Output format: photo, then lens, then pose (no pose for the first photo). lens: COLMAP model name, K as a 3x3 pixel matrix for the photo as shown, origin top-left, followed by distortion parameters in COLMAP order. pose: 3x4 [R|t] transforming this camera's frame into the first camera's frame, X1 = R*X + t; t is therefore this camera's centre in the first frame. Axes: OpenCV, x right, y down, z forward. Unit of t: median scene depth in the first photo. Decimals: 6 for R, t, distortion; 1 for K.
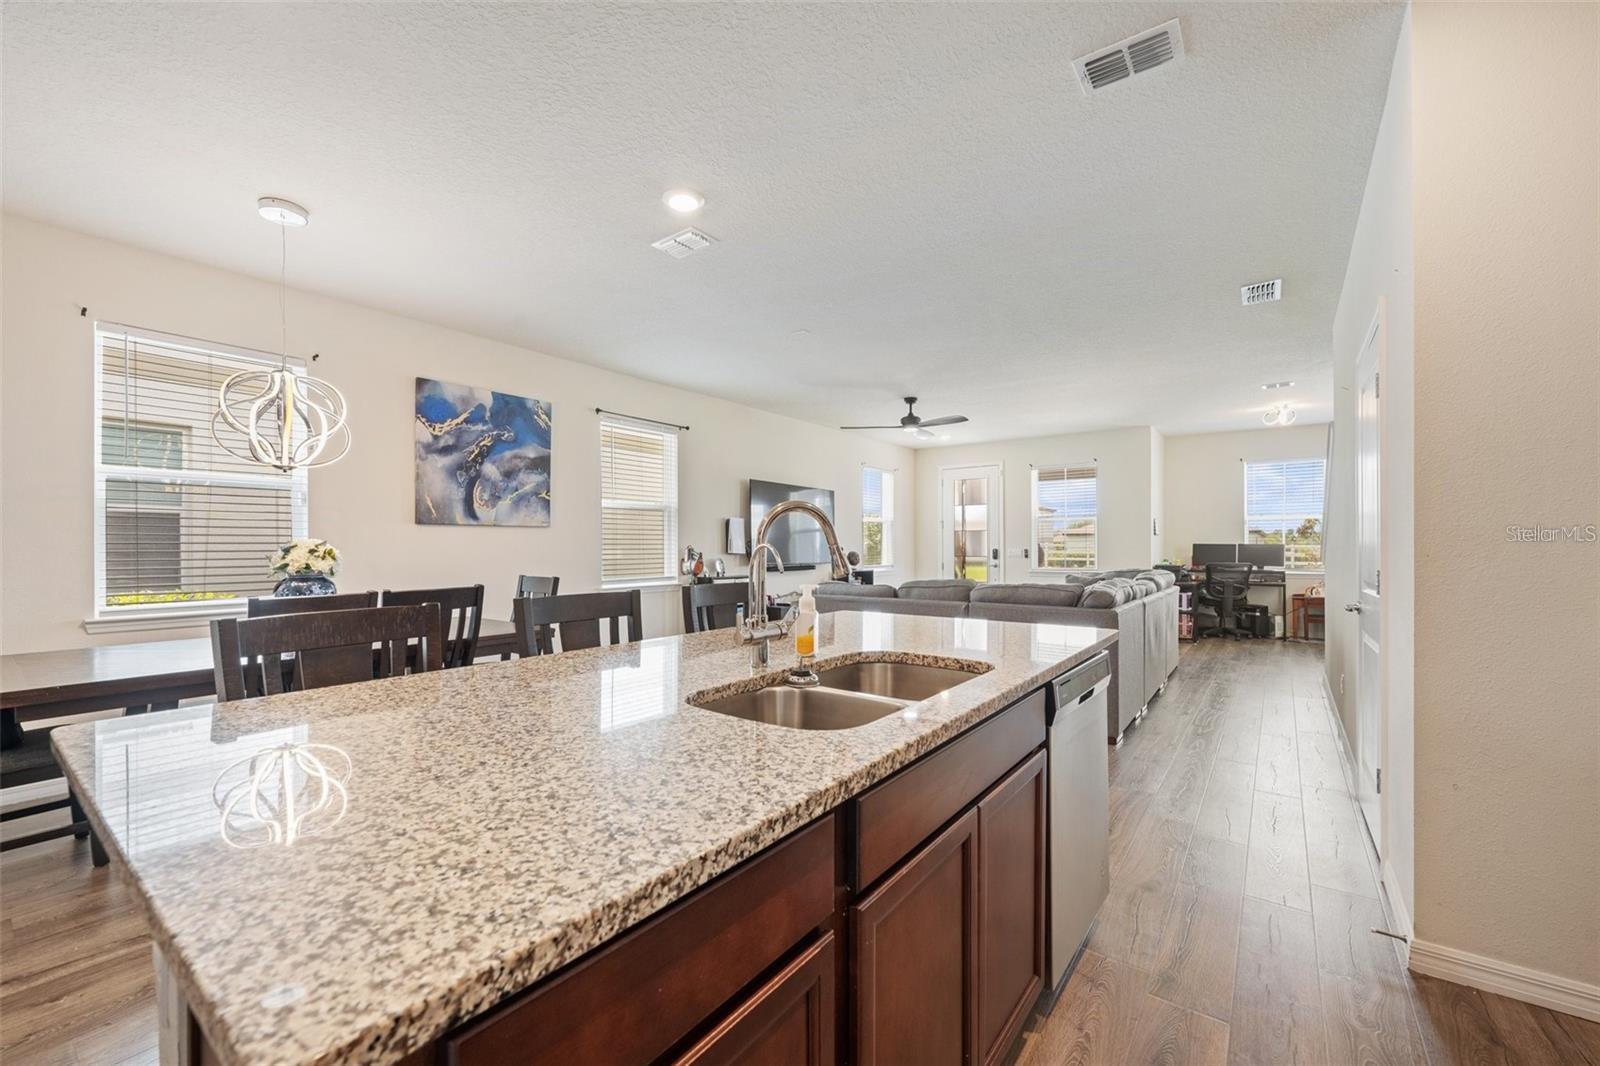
lens RADIAL K [[641.8, 0, 806.1], [0, 641.8, 550.5], [0, 0, 1]] dist [-0.001059, 0.000846]
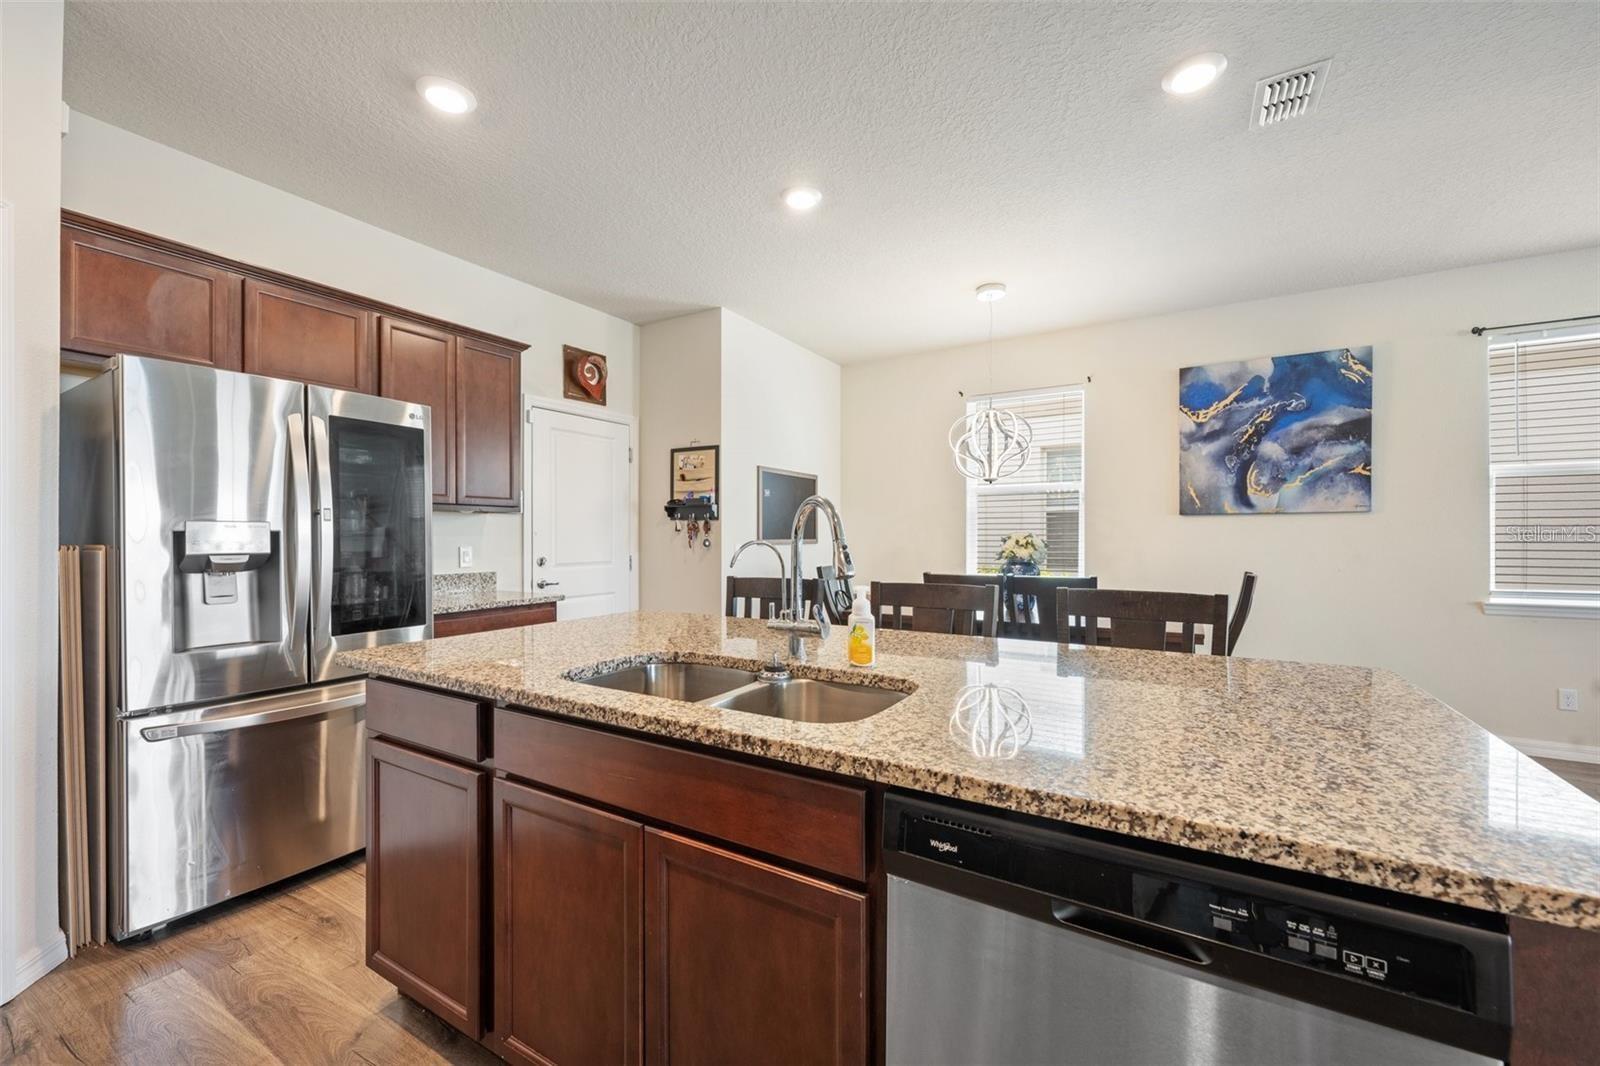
lens RADIAL K [[641.8, 0, 797.9], [0, 641.8, 536.7], [0, 0, 1]] dist [-0.001059, 0.000846]
pose [[0.096955, 0.002168, -0.995286, 0.308209], [-0.006028, 0.999981, 0.001591, -0.005423], [0.995270, 0.005845, 0.096967, 0.288715]]
